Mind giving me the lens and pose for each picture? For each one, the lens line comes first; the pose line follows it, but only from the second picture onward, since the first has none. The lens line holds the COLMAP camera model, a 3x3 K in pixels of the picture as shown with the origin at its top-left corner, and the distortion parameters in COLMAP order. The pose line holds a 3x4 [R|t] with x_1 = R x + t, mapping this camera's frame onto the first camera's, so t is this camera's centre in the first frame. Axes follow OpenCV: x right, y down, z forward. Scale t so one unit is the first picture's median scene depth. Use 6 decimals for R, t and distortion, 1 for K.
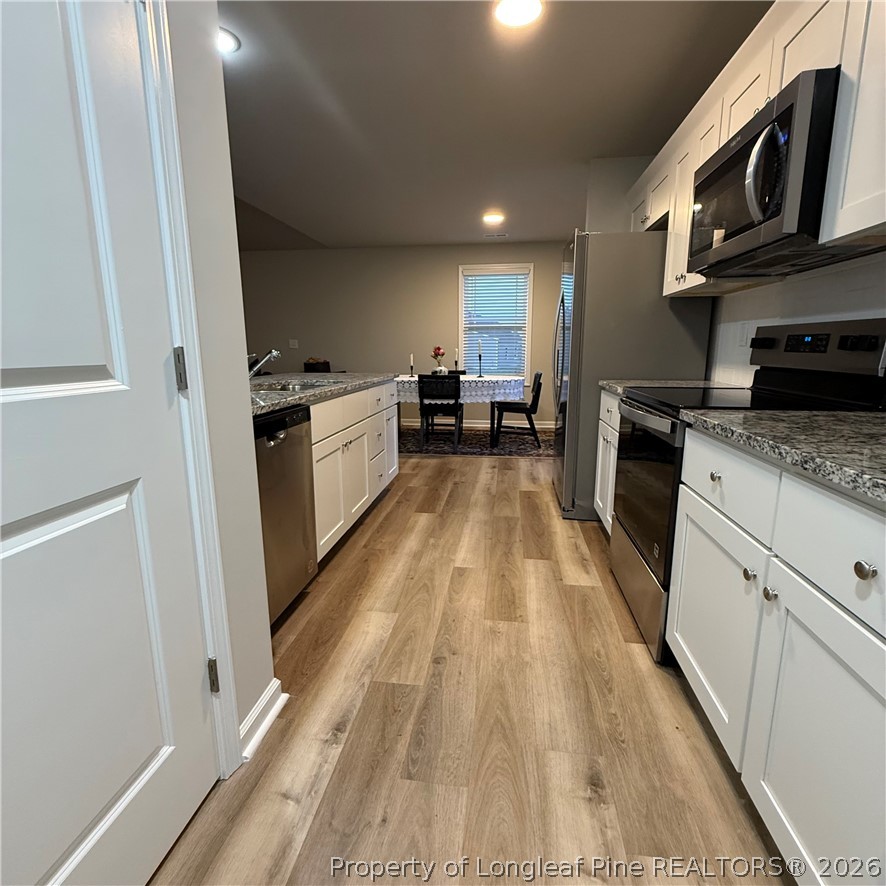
lens RADIAL K [[469.8, 0, 439.3], [0, 469.8, 441.5], [0, 0, 1]] dist [0.001850, 0.000512]
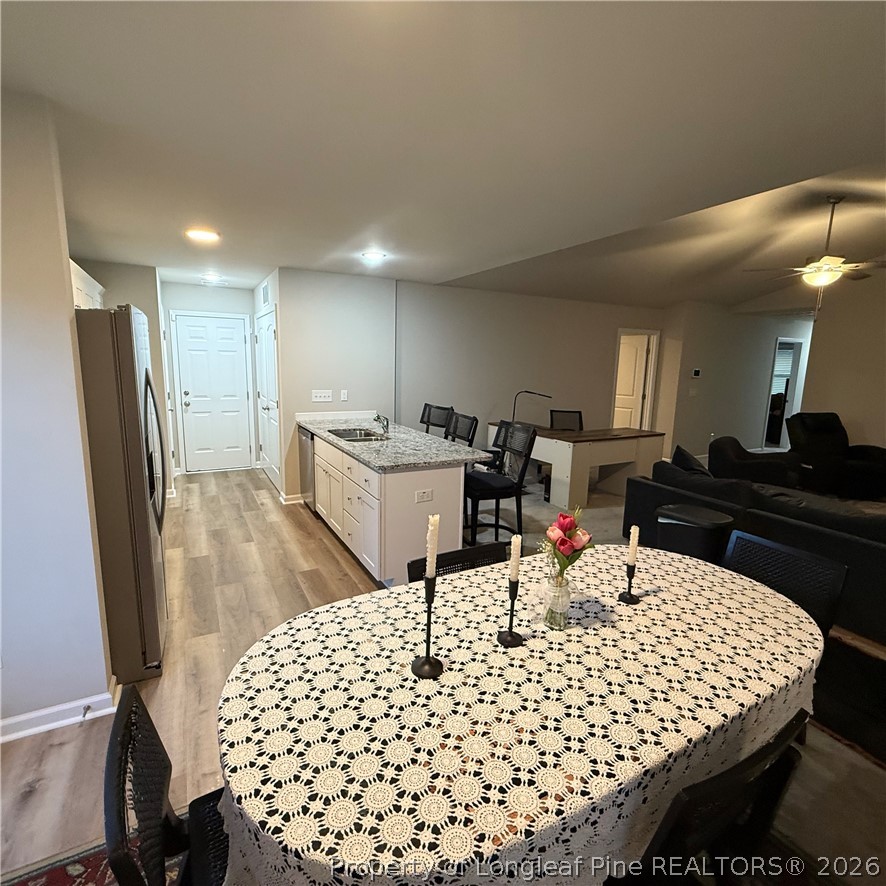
lens RADIAL K [[469.8, 0, 439.3], [0, 469.8, 441.5], [0, 0, 1]] dist [0.001850, 0.000512]
pose [[-0.802364, 0.085136, -0.590732, 0.416253], [-0.134342, 0.938612, 0.317742, -0.624194], [0.581519, 0.334305, -0.741671, 2.260803]]
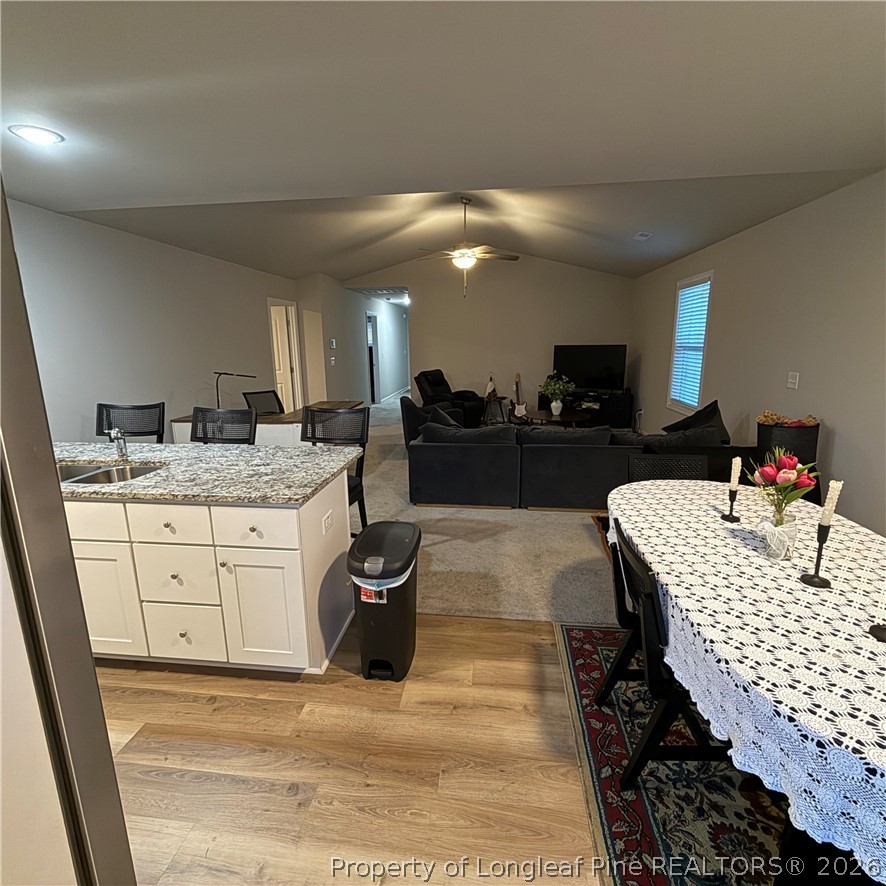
lens RADIAL K [[469.8, 0, 439.3], [0, 469.8, 441.5], [0, 0, 1]] dist [0.001850, 0.000512]
pose [[0.019160, 0.213774, -0.976695, 0.552692], [-0.179309, 0.961771, 0.206990, -0.460252], [0.983606, 0.171165, 0.056759, 1.525857]]
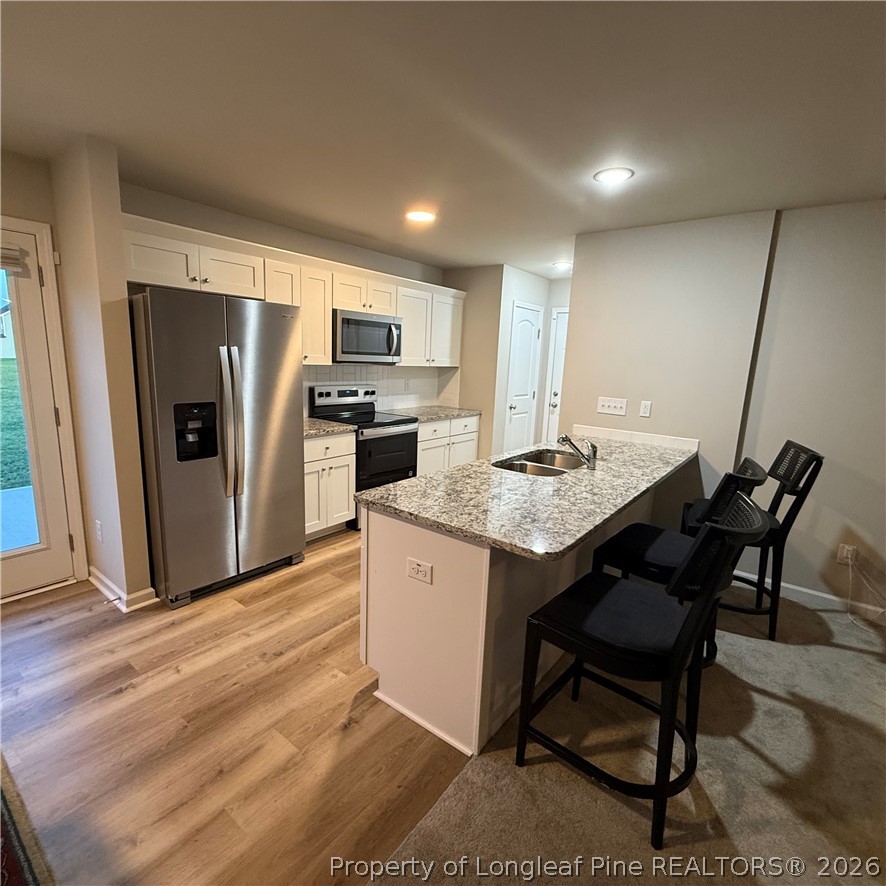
lens RADIAL K [[469.8, 0, 439.3], [0, 469.8, 441.5], [0, 0, 1]] dist [0.001850, 0.000512]
pose [[-0.869860, -0.119591, 0.478582, -0.582049], [0.058269, 0.938467, 0.340419, -0.523463], [-0.489844, 0.324003, -0.809367, 1.887498]]
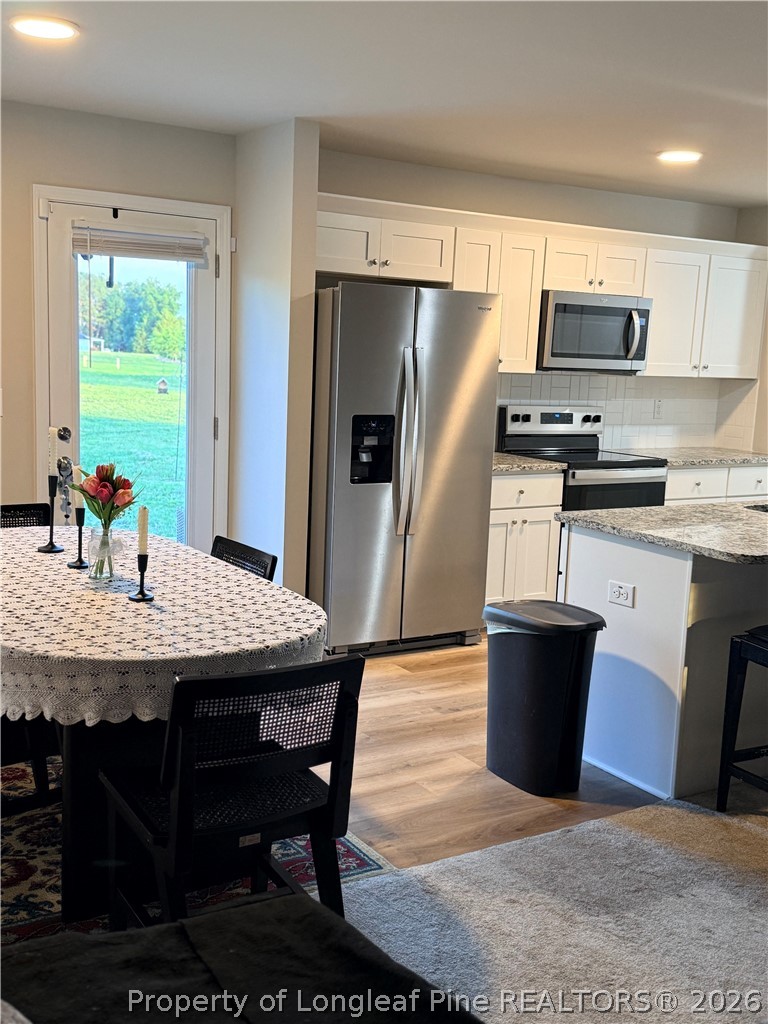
lens RADIAL K [[1104.8, 0, 384.5], [0, 1104.8, 517.3], [0, 0, 1]] dist [0.116442, -0.004049]
pose [[-0.649791, -0.144225, 0.746305, -1.139755], [0.104368, 0.955606, 0.275544, -0.654302], [-0.752914, 0.256936, -0.605891, 2.519686]]
